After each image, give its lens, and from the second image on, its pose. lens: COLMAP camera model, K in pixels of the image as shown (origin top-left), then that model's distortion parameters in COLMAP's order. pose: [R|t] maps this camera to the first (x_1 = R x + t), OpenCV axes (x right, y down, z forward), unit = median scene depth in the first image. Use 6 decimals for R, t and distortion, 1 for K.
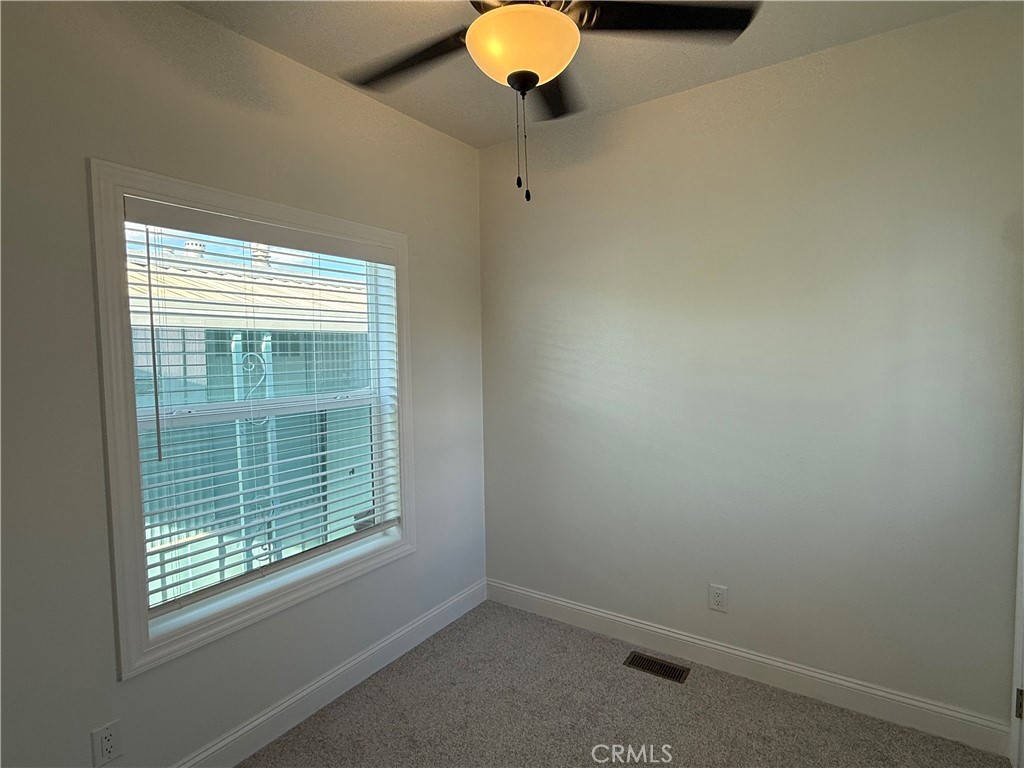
lens RADIAL K [[537.4, 0, 512.0], [0, 537.4, 384.0], [0, 0, 1]] dist [-0.002494, -0.000502]
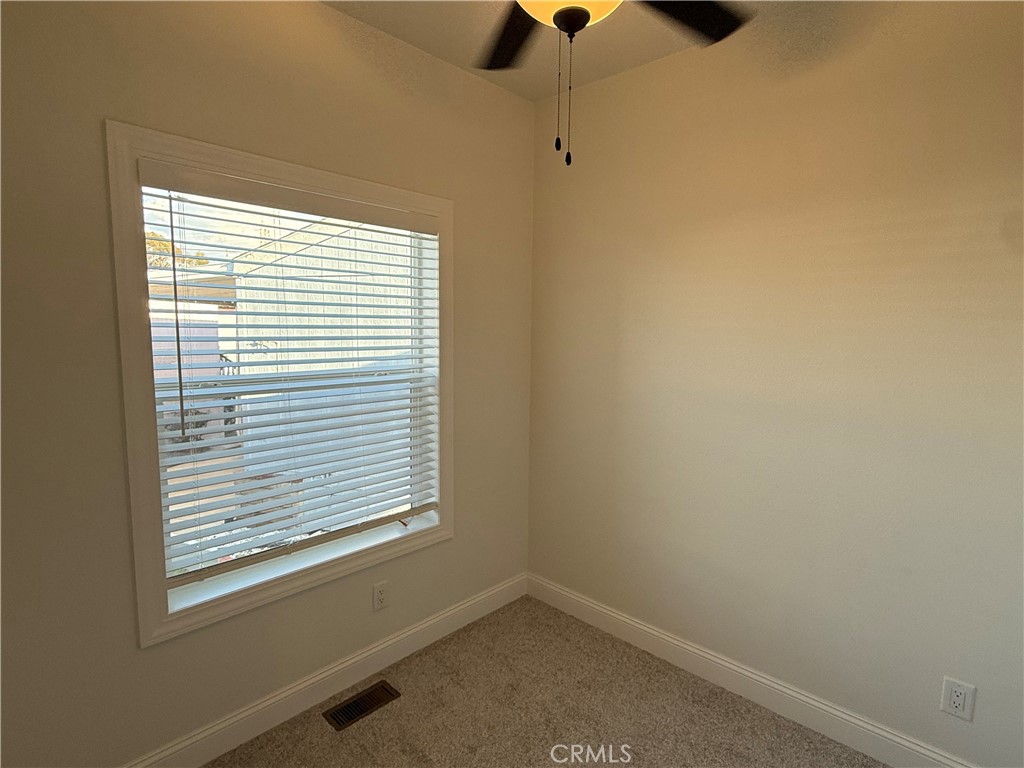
lens RADIAL K [[538.3, 0, 517.1], [0, 538.3, 386.6], [0, 0, 1]] dist [-0.048745, 0.032970]
pose [[0.988373, 0.043219, -0.145779, 0.087286], [-0.036973, 0.998290, 0.045287, -0.009790], [0.147487, -0.039371, 0.988280, 0.121710]]
